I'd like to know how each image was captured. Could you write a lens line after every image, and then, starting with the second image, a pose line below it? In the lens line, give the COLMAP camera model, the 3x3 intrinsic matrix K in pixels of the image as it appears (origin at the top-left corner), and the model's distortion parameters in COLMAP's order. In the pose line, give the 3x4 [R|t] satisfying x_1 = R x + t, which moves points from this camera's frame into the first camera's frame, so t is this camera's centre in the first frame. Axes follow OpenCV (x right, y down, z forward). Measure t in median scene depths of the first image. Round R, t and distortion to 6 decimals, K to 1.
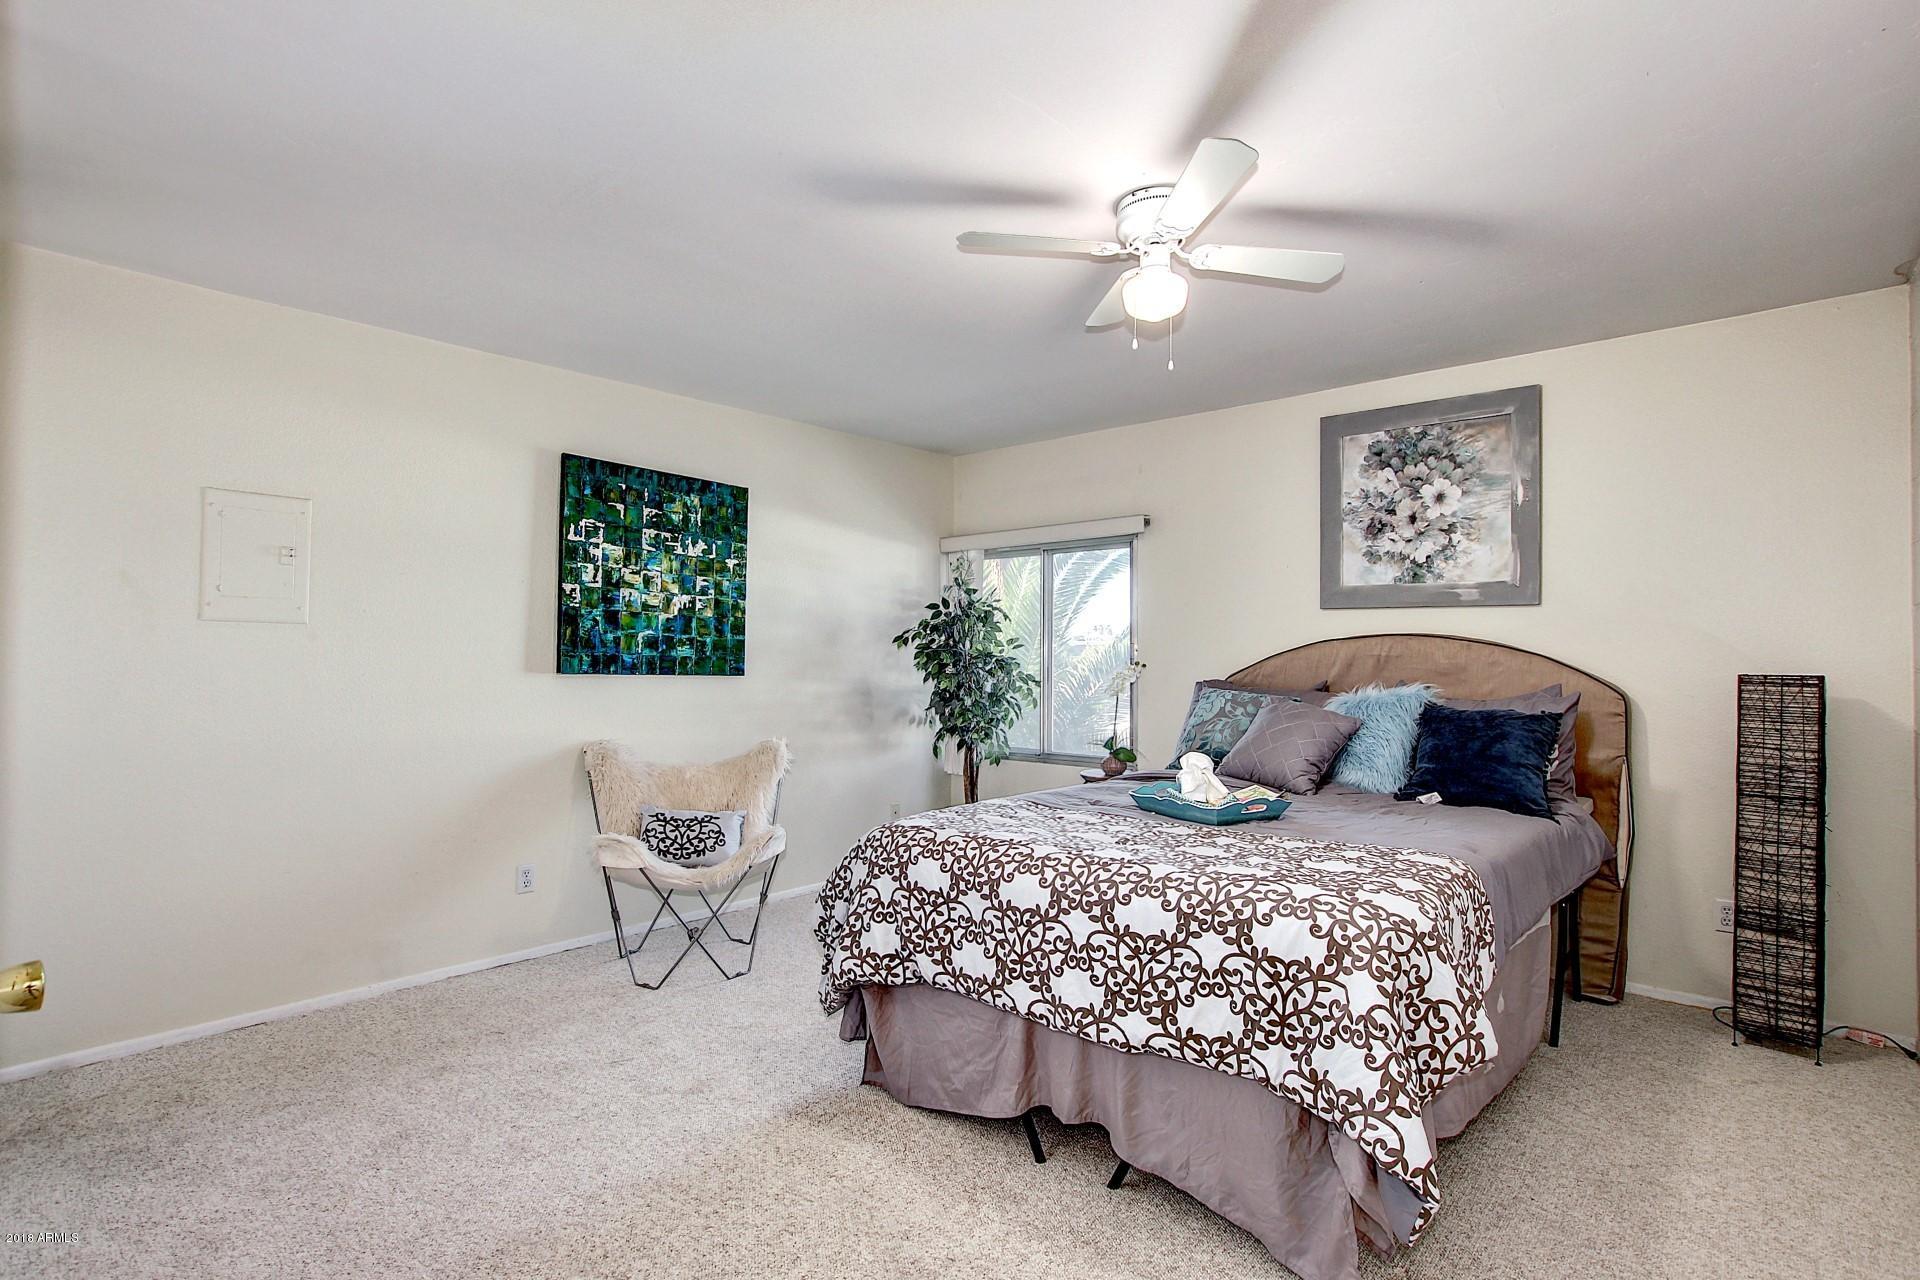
lens RADIAL K [[919.7, 0, 959.0], [0, 919.7, 631.8], [0, 0, 1]] dist [-0.020908, 0.000551]
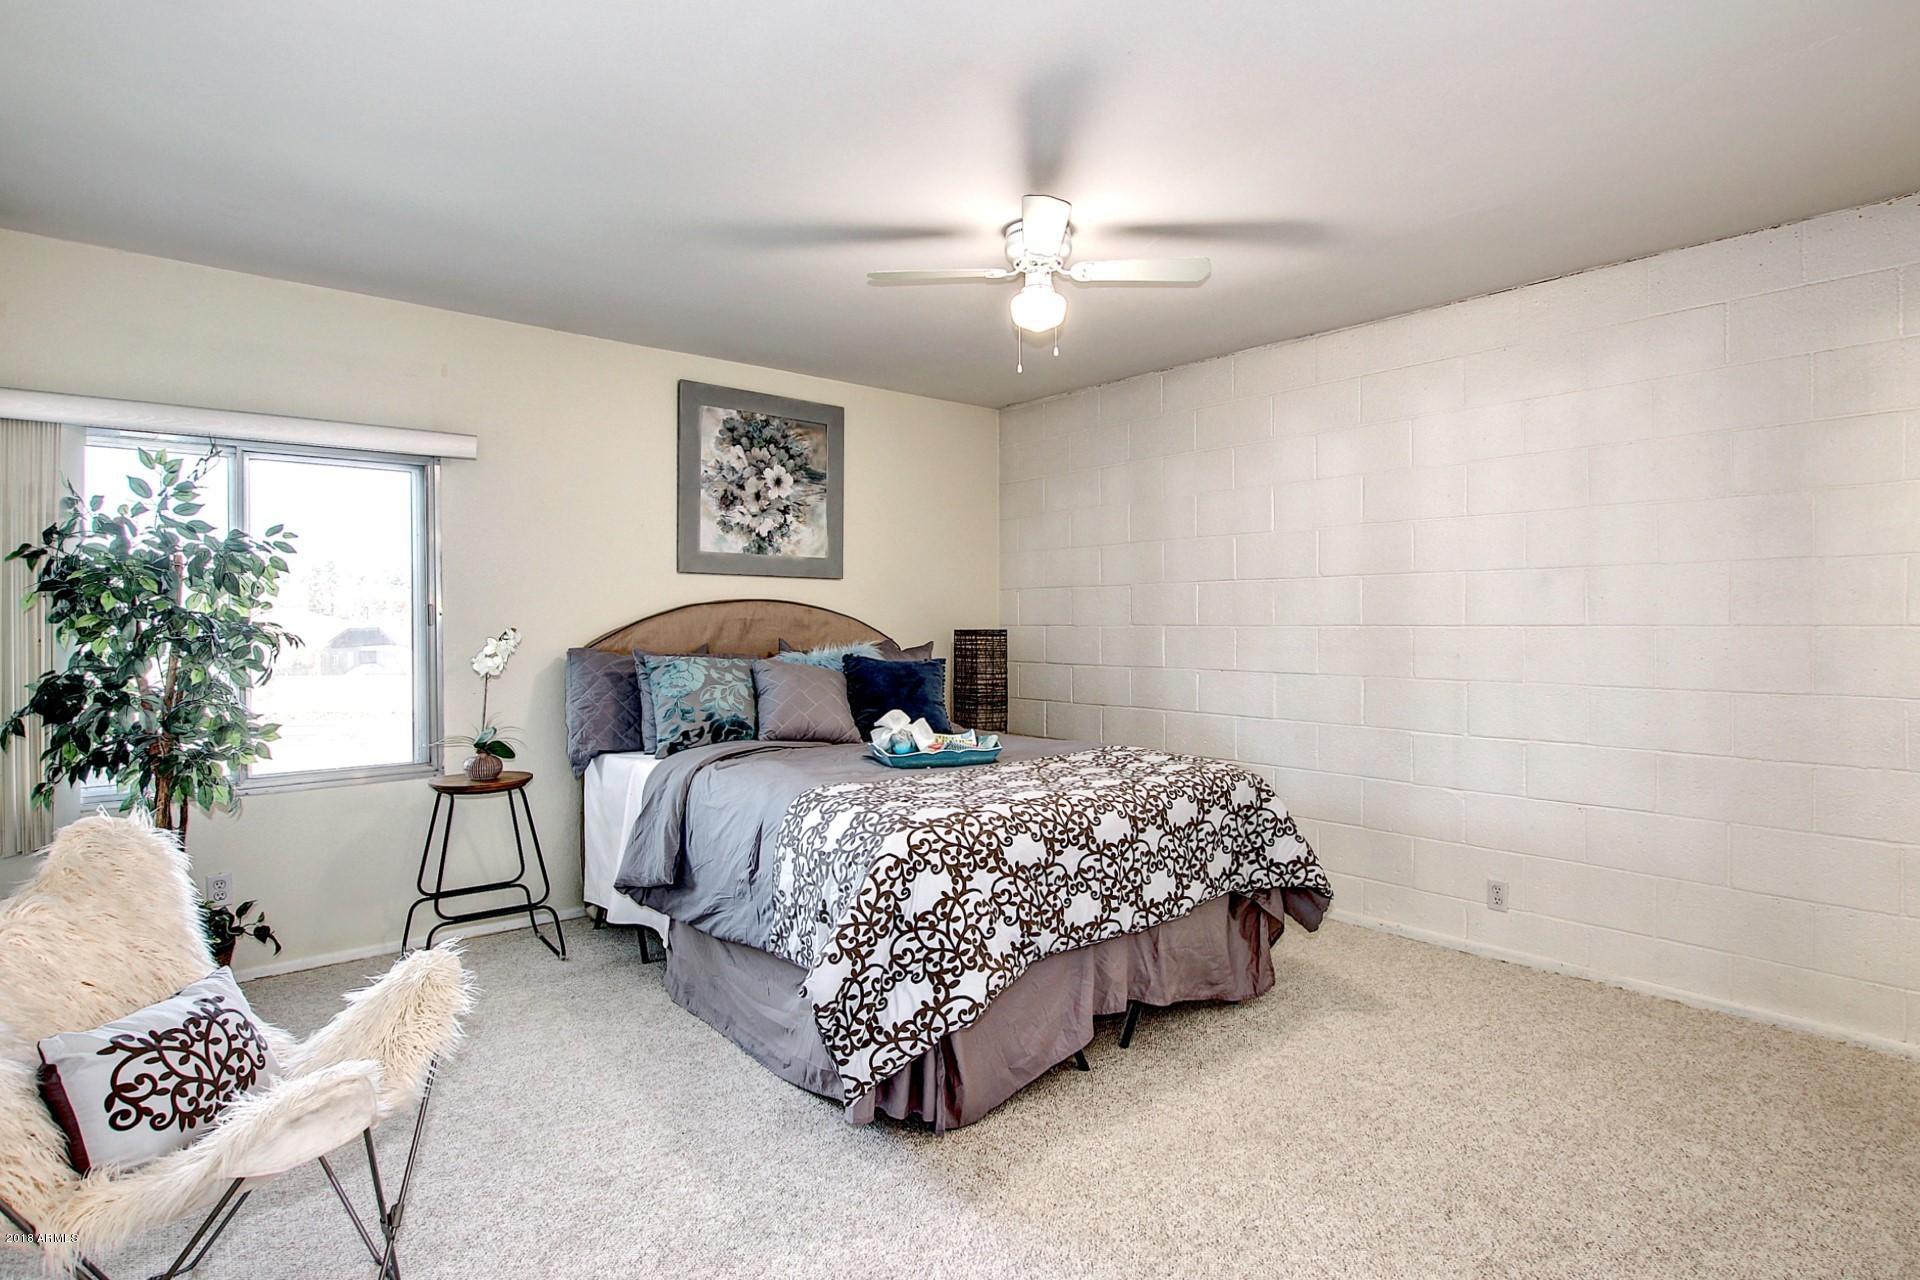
lens RADIAL K [[951.3, 0, 997.7], [0, 951.3, 627.7], [0, 0, 1]] dist [-0.022639, 0.000306]
pose [[0.138964, -0.012206, 0.990222, -0.674393], [-0.018462, 0.999718, 0.014914, 0.015312], [-0.990125, -0.020354, 0.138699, 0.603876]]
